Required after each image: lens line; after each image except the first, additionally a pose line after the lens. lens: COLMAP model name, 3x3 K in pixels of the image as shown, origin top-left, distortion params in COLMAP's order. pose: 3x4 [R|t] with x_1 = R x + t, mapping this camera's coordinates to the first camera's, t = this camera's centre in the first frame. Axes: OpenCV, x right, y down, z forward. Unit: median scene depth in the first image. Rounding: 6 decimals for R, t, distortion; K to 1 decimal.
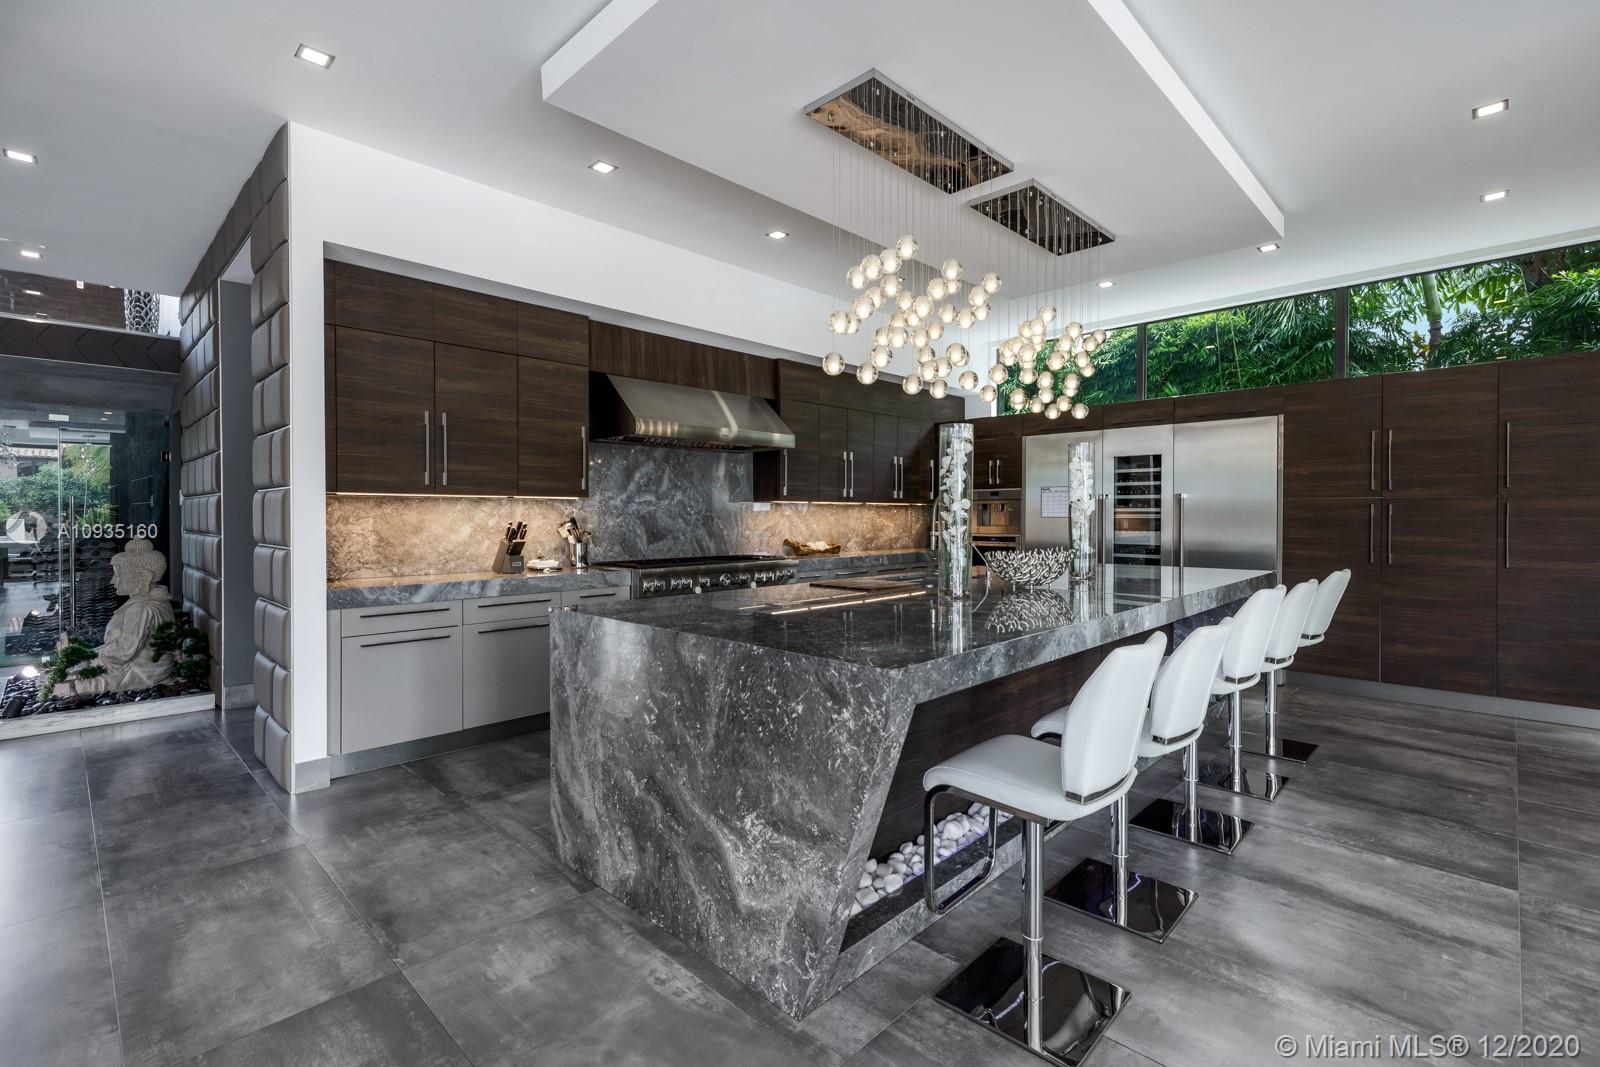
lens RADIAL K [[730.7, 0, 824.4], [0, 730.7, 526.6], [0, 0, 1]] dist [0.012801, -0.000560]
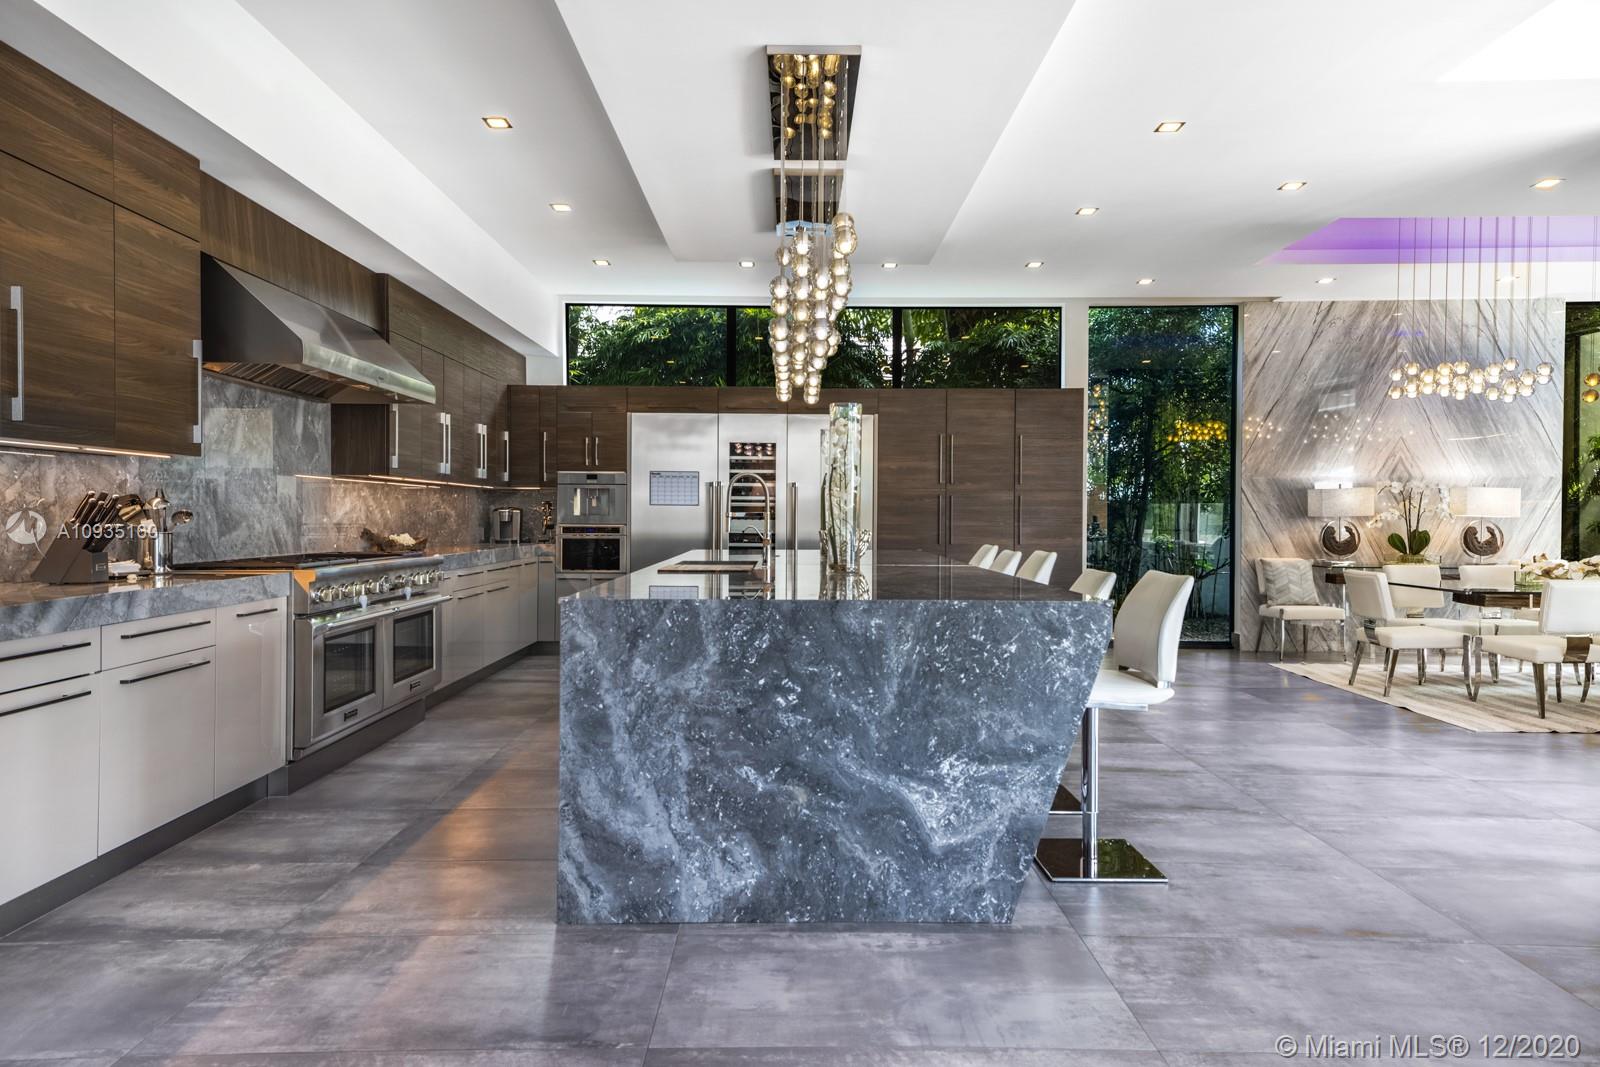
lens RADIAL K [[955.3, 0, 806.6], [0, 955.3, 524.9], [0, 0, 1]] dist [0.057191, -0.003022]
pose [[0.705909, -0.001861, 0.708300, -1.081456], [0.006329, 0.999973, -0.003681, 0.046649], [-0.708274, 0.007082, 0.705902, 0.129870]]
